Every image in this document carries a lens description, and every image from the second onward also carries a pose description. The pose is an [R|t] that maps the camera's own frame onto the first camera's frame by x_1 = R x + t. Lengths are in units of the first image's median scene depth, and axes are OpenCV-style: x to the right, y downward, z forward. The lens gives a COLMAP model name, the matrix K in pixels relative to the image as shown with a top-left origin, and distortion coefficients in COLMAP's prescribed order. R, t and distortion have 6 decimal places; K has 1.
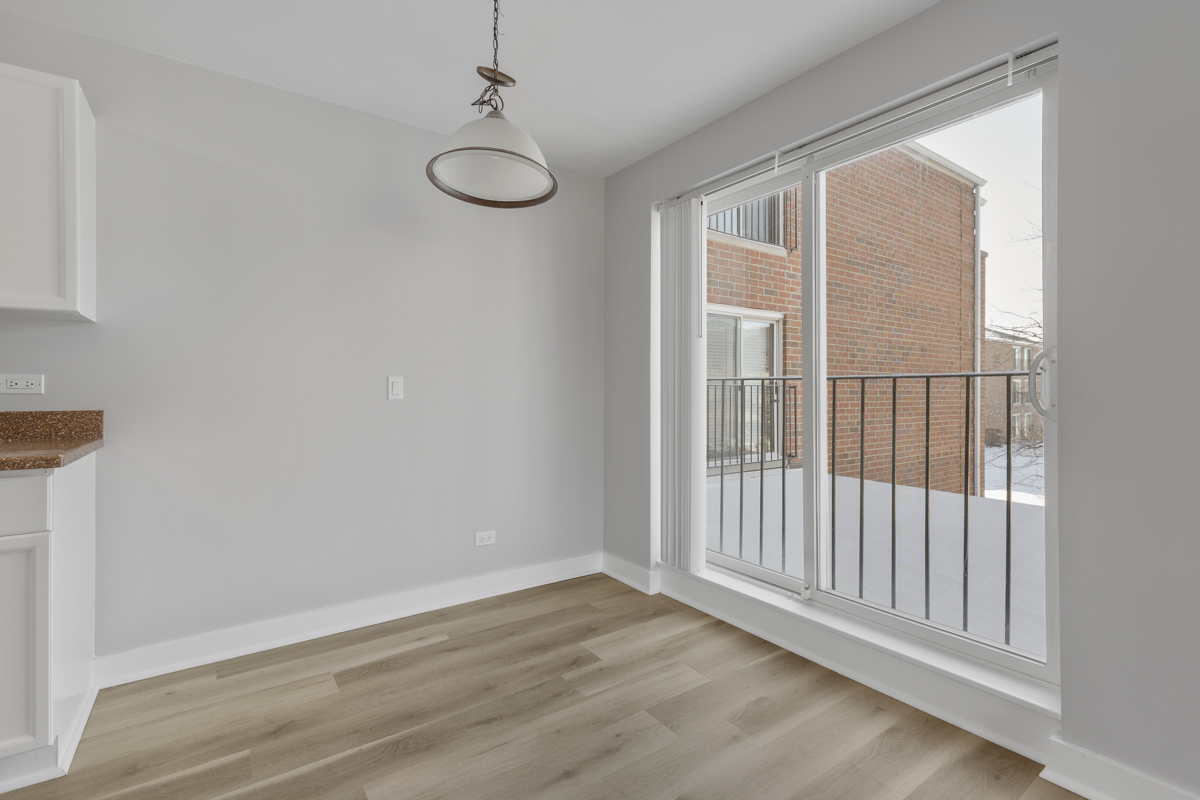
lens RADIAL K [[542.6, 0, 598.8], [0, 542.6, 388.0], [0, 0, 1]] dist [0.008526, -0.001800]
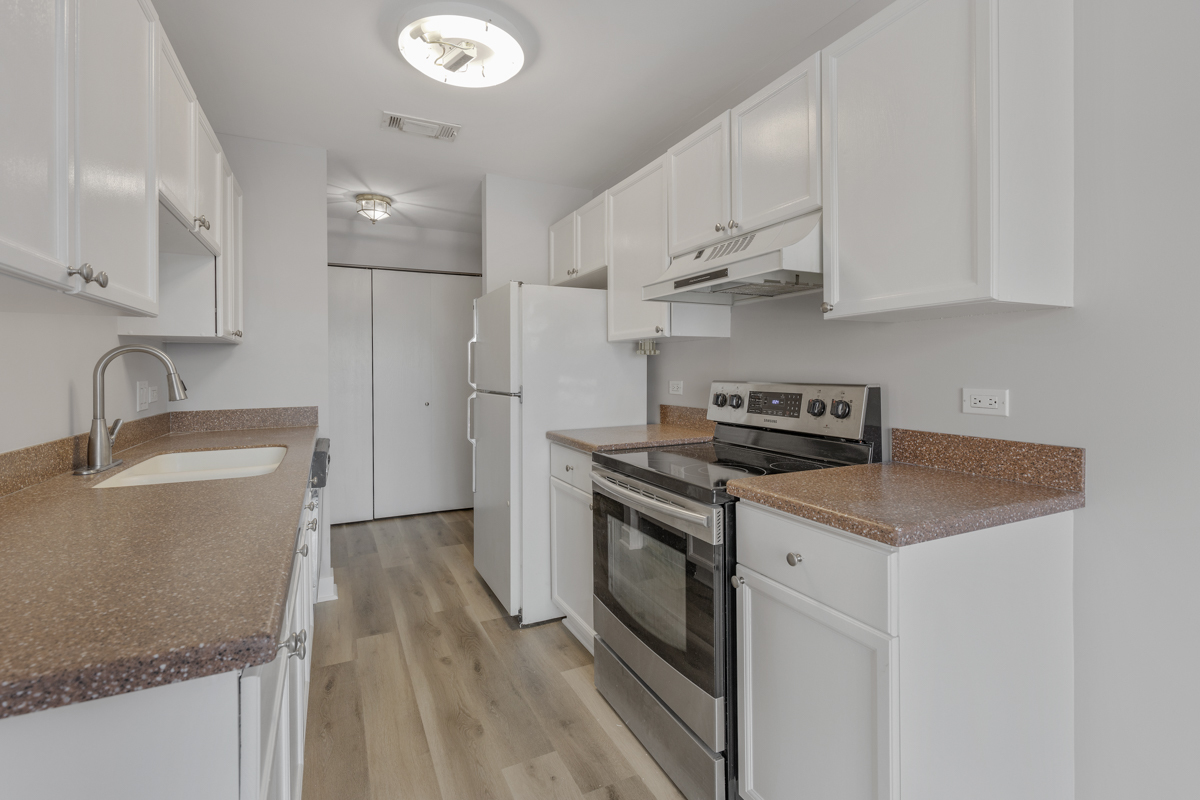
lens RADIAL K [[542.6, 0, 601.5], [0, 542.6, 376.1], [0, 0, 1]] dist [0.008526, -0.001800]
pose [[-0.159465, 0.009258, -0.987160, -0.218802], [0.005415, 0.999949, 0.008504, -0.049747], [0.987189, -0.003989, -0.159507, 0.571748]]
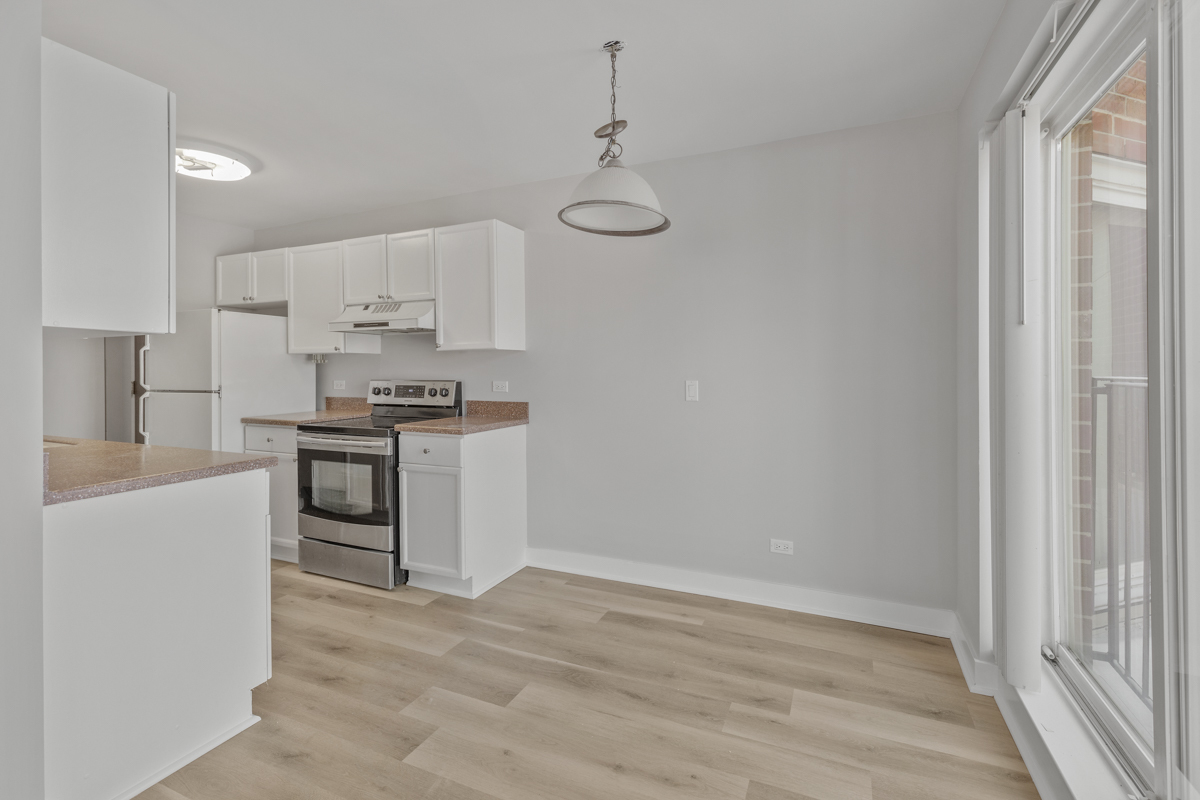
lens RADIAL K [[542.6, 0, 603.5], [0, 542.6, 372.4], [0, 0, 1]] dist [0.008526, -0.001800]
pose [[0.516913, 0.000112, -0.856038, 0.665394], [0.006095, 0.999974, 0.003811, -0.057446], [0.856017, -0.007188, 0.516899, 0.336129]]
